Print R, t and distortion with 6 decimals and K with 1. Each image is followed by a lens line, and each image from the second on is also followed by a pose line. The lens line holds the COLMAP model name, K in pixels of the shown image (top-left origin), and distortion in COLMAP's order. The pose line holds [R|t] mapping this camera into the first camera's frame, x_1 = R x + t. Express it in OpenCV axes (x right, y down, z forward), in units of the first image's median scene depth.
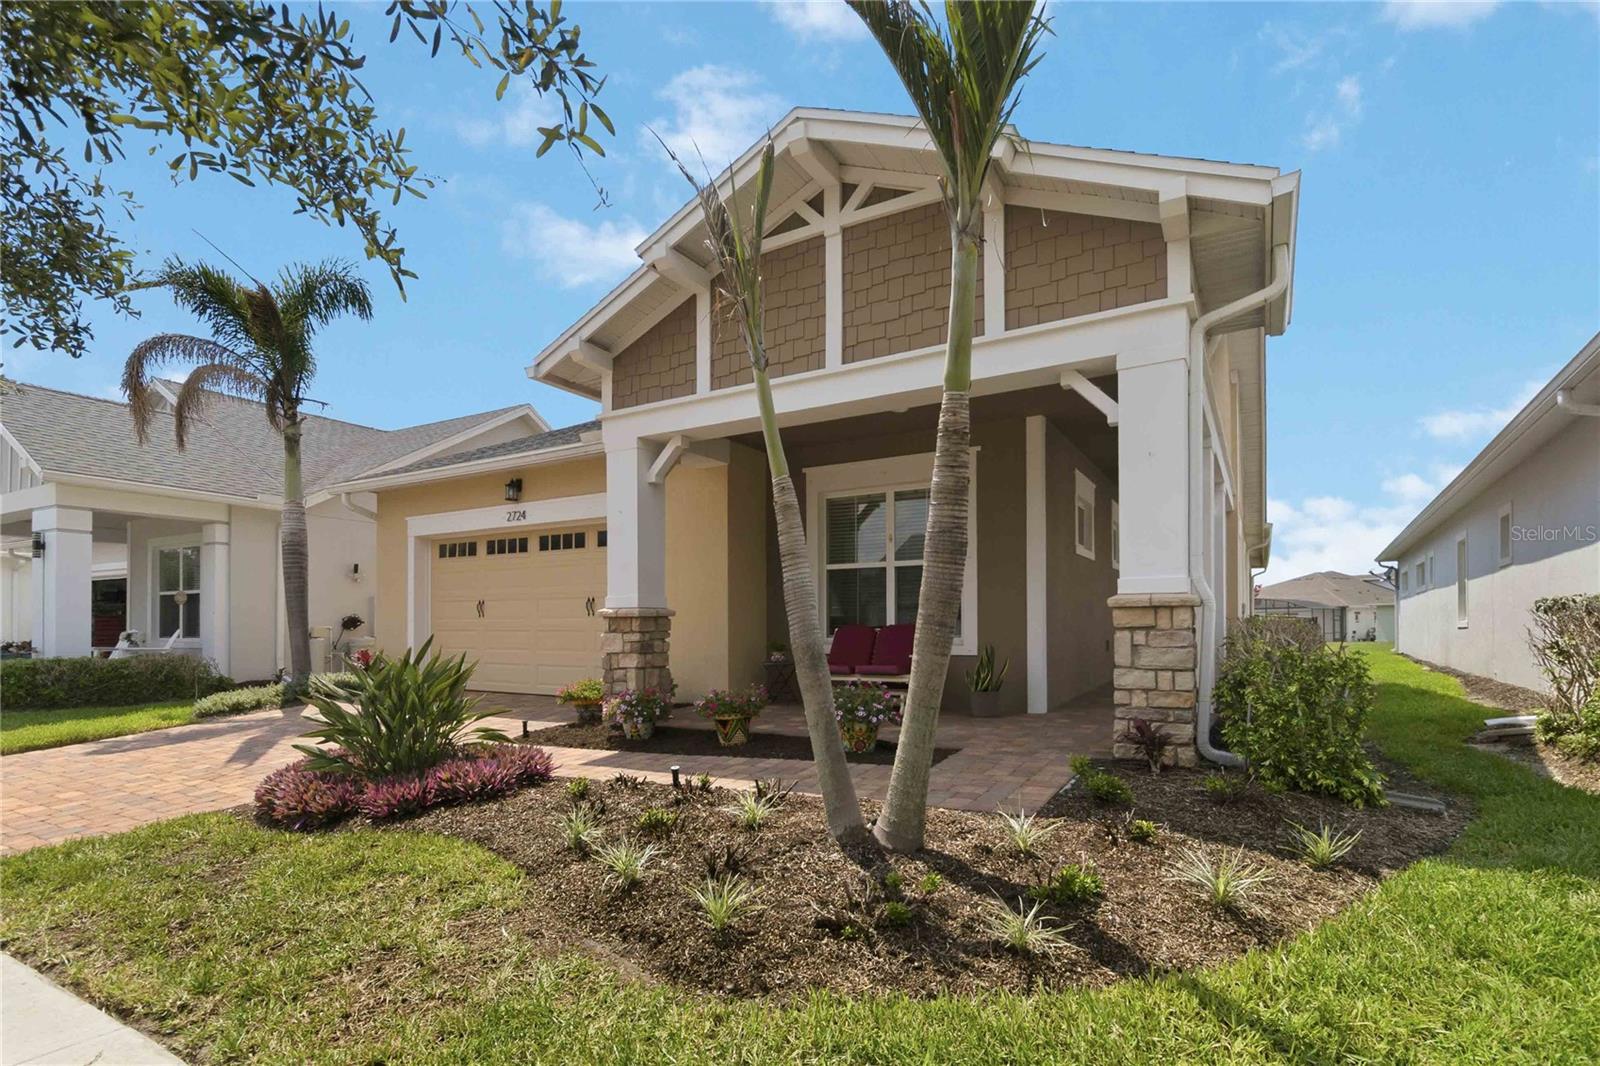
lens RADIAL K [[758.1, 0, 806.4], [0, 758.1, 612.2], [0, 0, 1]] dist [0.000486, 0.000118]
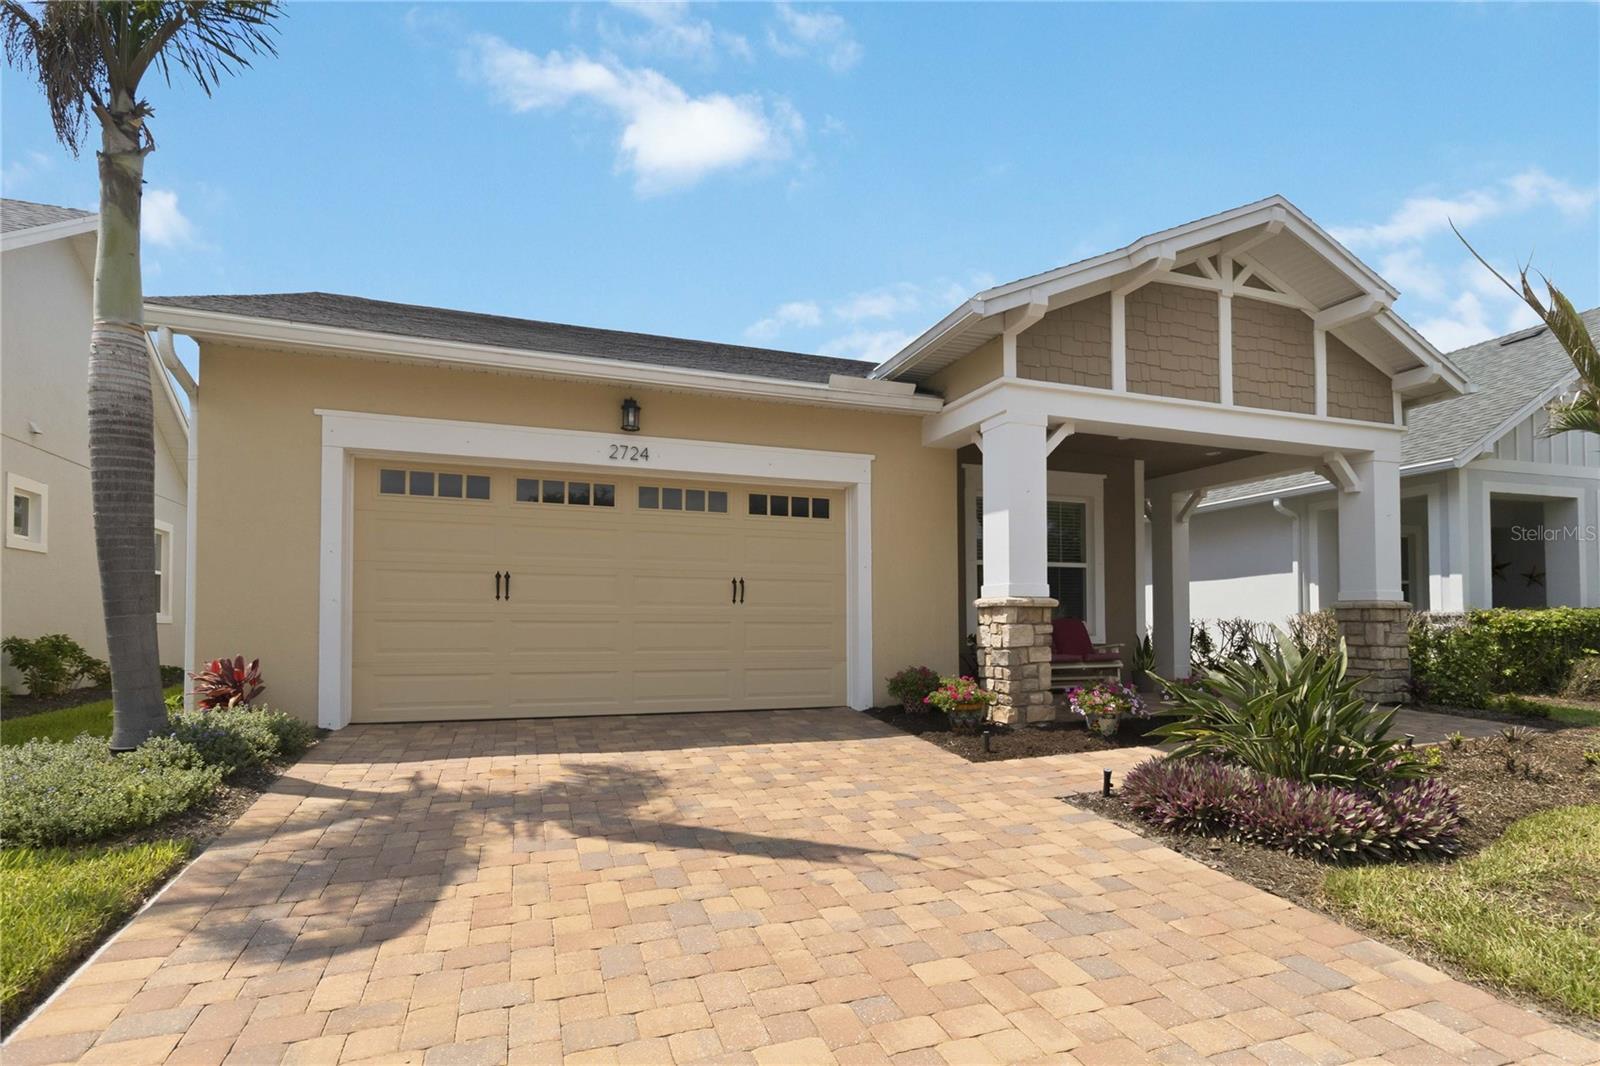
lens RADIAL K [[746.6, 0, 804.5], [0, 746.6, 594.7], [0, 0, 1]] dist [0.000232, -0.000251]
pose [[0.651018, 0.032997, 0.758344, -1.082646], [-0.019841, 0.999453, -0.026454, 0.020649], [-0.758803, 0.002176, 0.651317, 0.613392]]
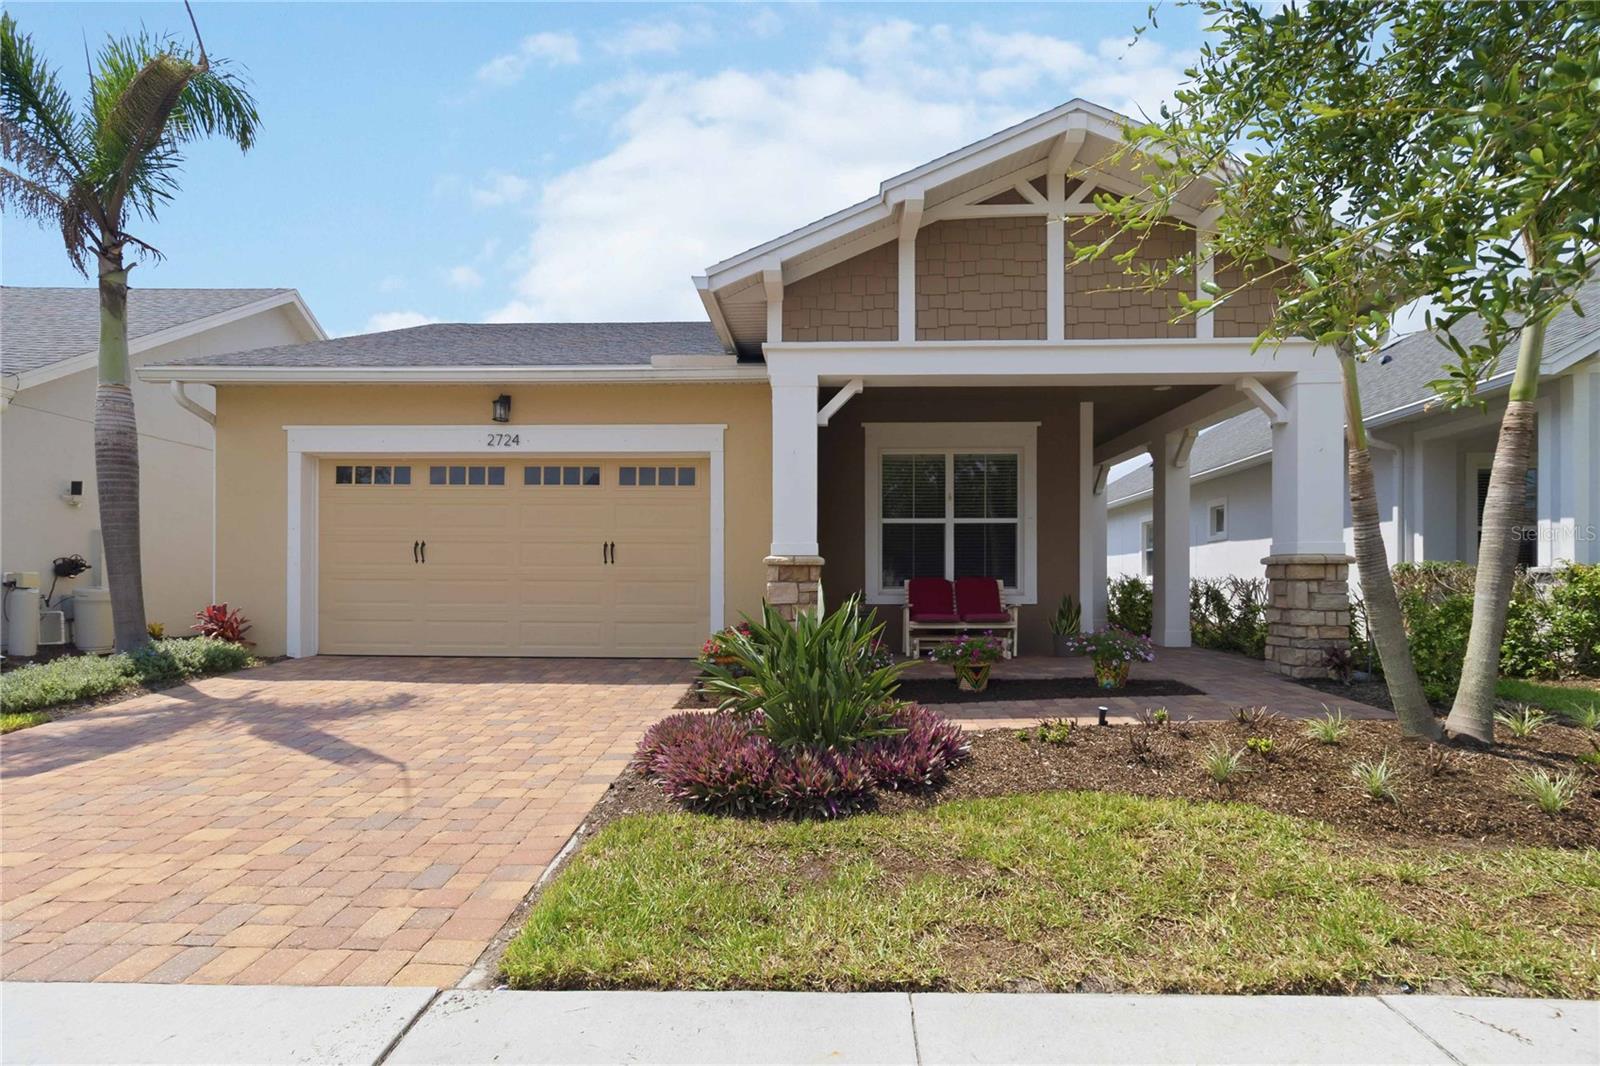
lens RADIAL K [[740.0, 0, 807.1], [0, 740.0, 570.1], [0, 0, 1]] dist [-0.000567, 0.000477]
pose [[0.877831, 0.014214, 0.478760, -0.656301], [-0.015848, 0.999874, -0.000628, 0.012665], [-0.478709, -0.007037, 0.877946, 0.191659]]
